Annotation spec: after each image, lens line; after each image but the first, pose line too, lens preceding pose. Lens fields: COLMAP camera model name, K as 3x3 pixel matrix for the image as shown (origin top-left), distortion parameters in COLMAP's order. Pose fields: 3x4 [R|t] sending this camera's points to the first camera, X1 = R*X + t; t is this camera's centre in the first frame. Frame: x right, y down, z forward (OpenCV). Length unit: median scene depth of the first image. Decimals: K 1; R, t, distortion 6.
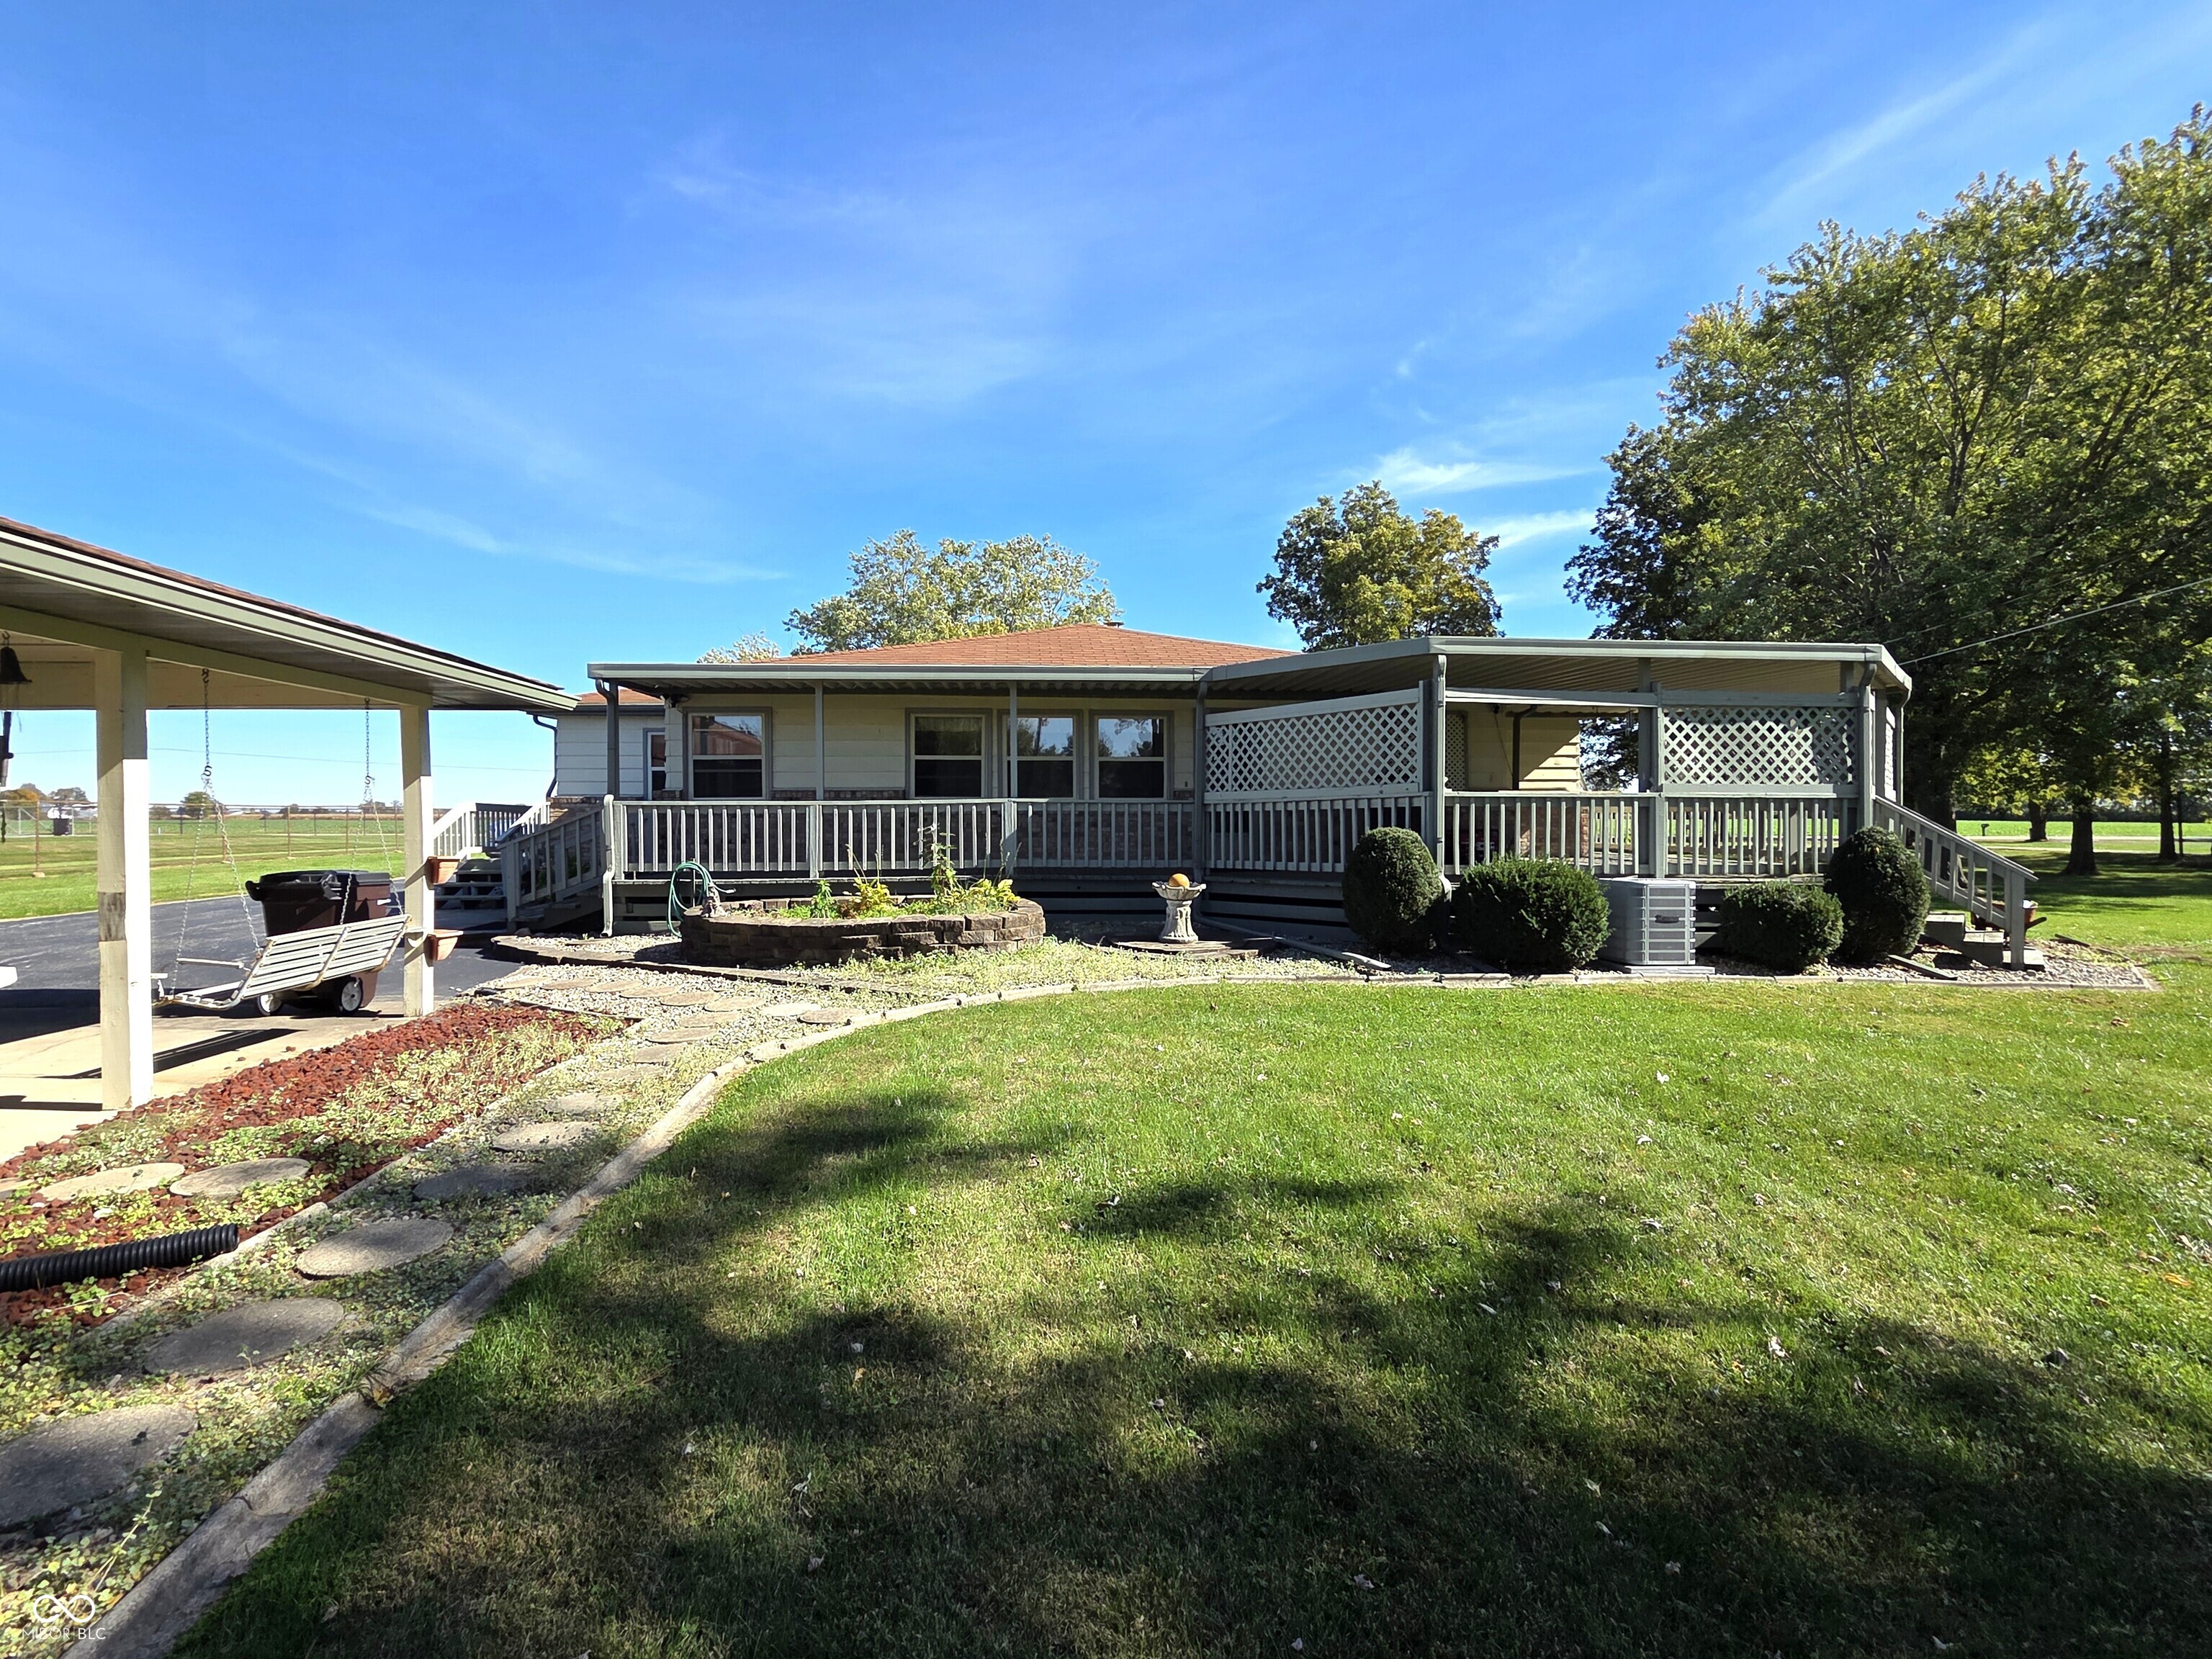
lens RADIAL K [[1021.9, 0, 1106.0], [0, 1021.9, 829.5], [0, 0, 1]] dist [-0.000063, -0.000109]
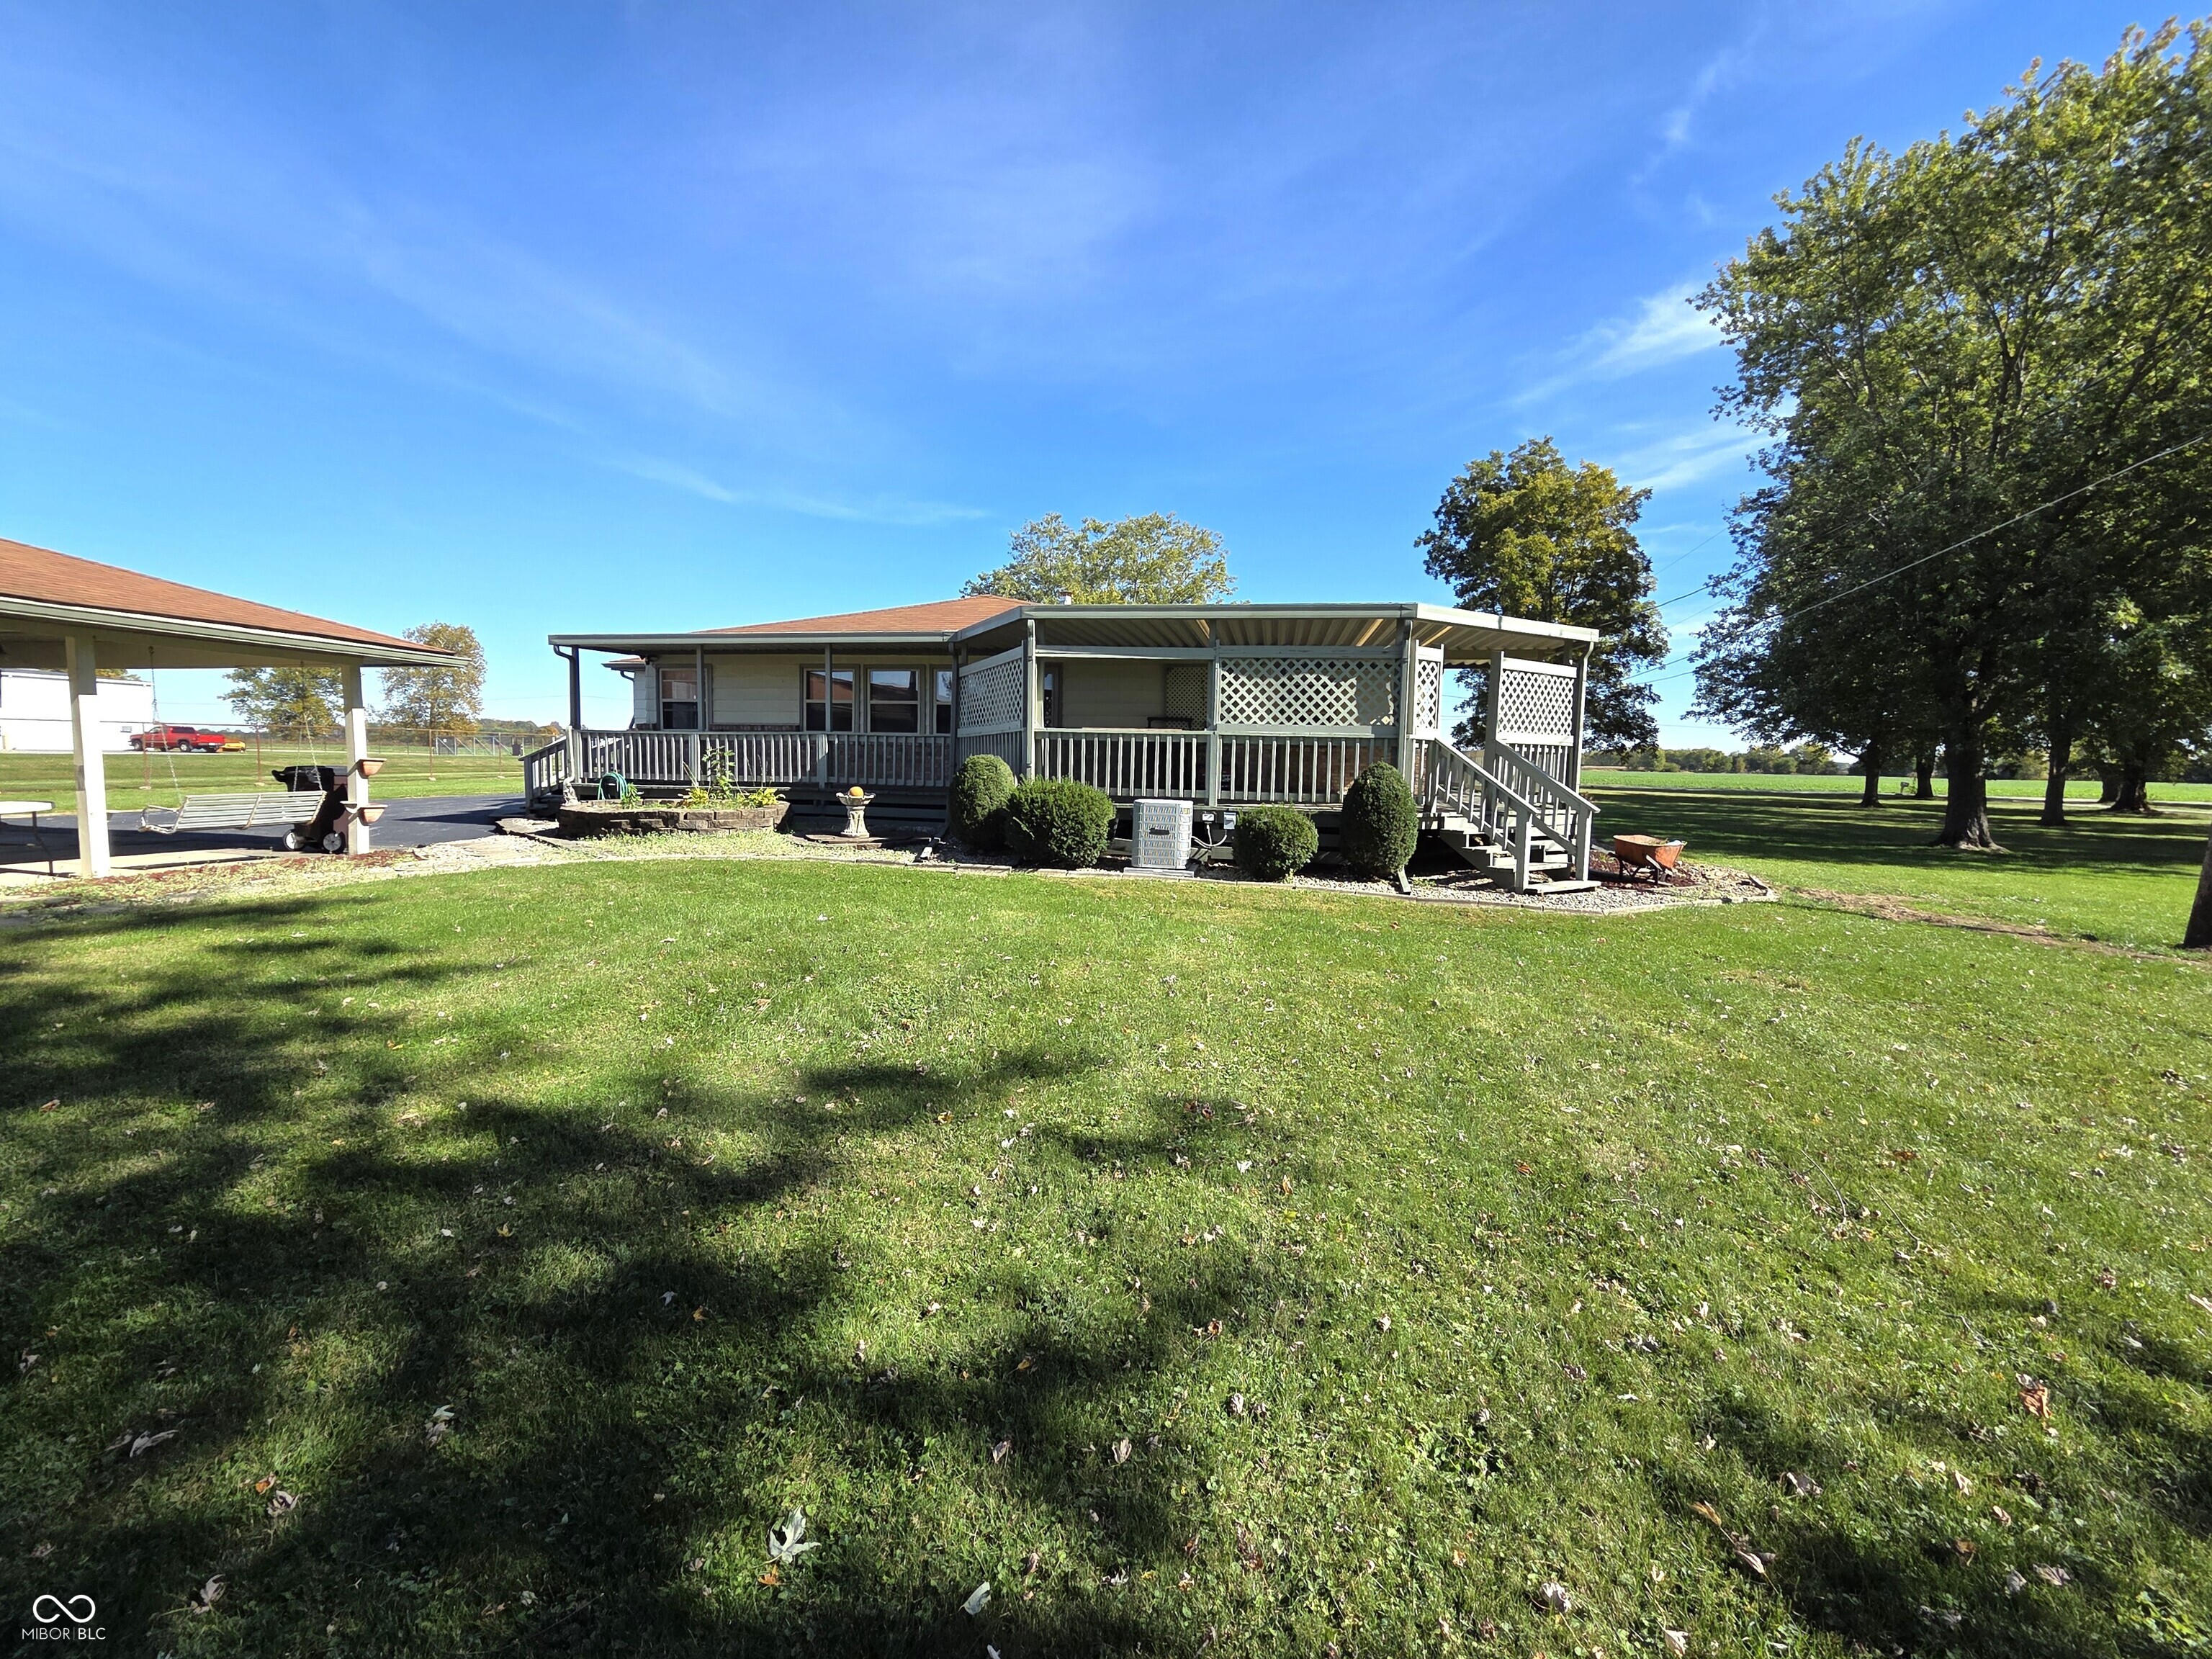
lens RADIAL K [[909.7, 0, 1096.9], [0, 909.7, 823.3], [0, 0, 1]] dist [-0.000456, -0.000707]
pose [[0.965548, 0.039097, -0.257271, 0.684330], [-0.024299, 0.997876, 0.060447, 0.011161], [0.259087, -0.052113, 0.964447, -0.079898]]
